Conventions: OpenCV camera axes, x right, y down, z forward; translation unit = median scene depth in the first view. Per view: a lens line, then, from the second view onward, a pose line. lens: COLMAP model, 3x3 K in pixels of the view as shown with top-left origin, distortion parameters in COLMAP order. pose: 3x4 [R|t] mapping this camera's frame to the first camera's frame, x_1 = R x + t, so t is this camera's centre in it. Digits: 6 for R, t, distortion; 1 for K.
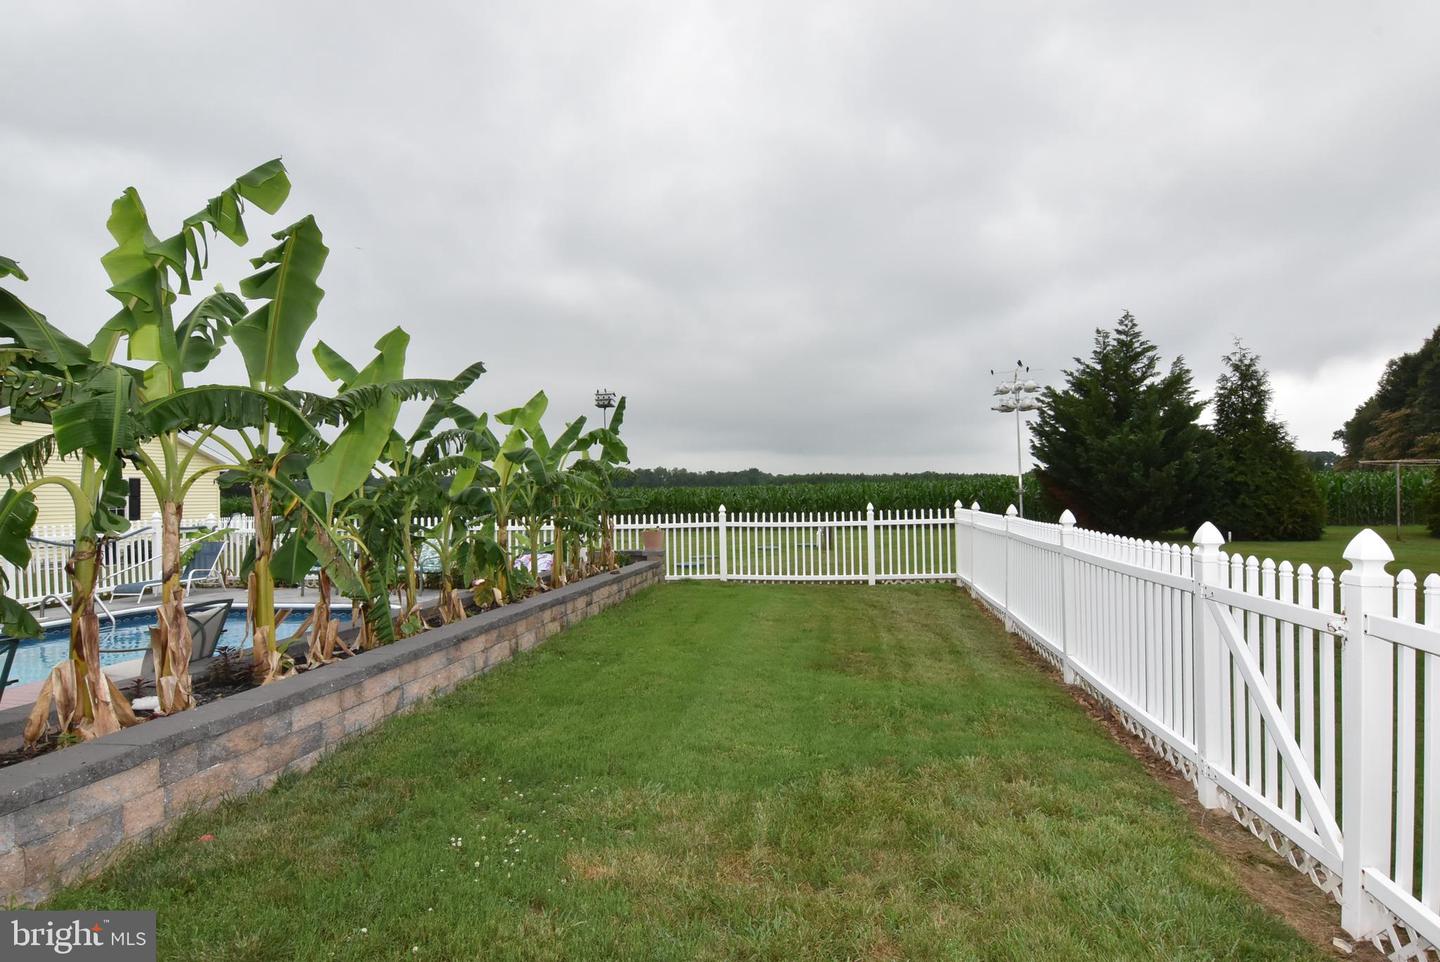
lens RADIAL K [[765.9, 0, 723.7], [0, 765.9, 480.0], [0, 0, 1]] dist [0.006406, -0.020578]
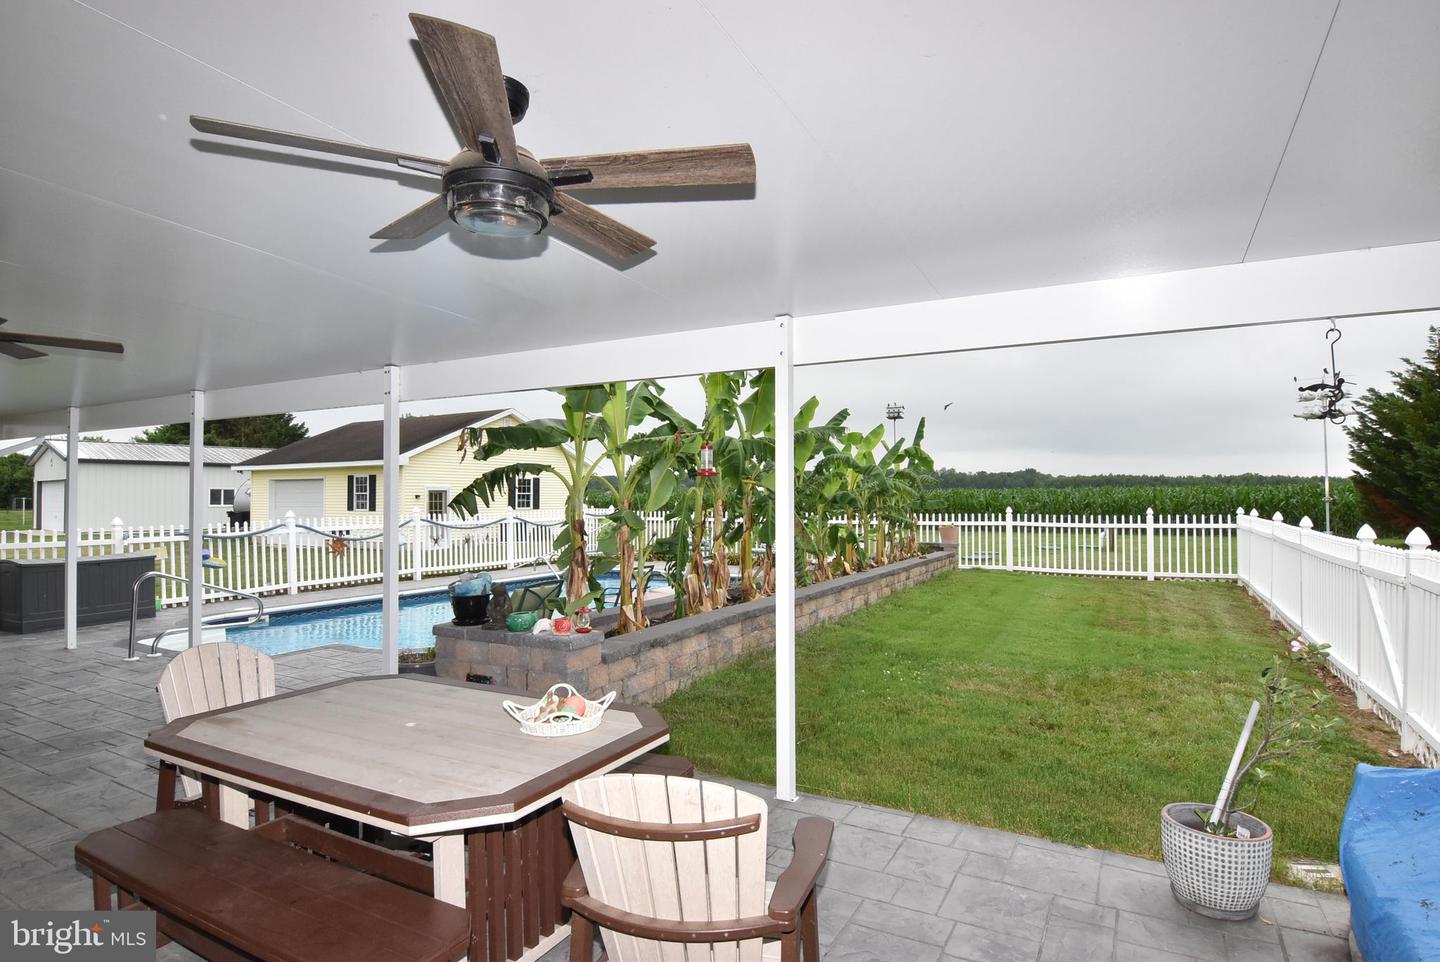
lens RADIAL K [[765.9, 0, 723.7], [0, 765.9, 480.0], [0, 0, 1]] dist [0.006406, -0.020578]
pose [[0.942162, 0.009420, -0.335027, -0.021876], [-0.009239, 0.999955, 0.002134, -0.007782], [0.335032, 0.001085, 0.942206, -0.268672]]
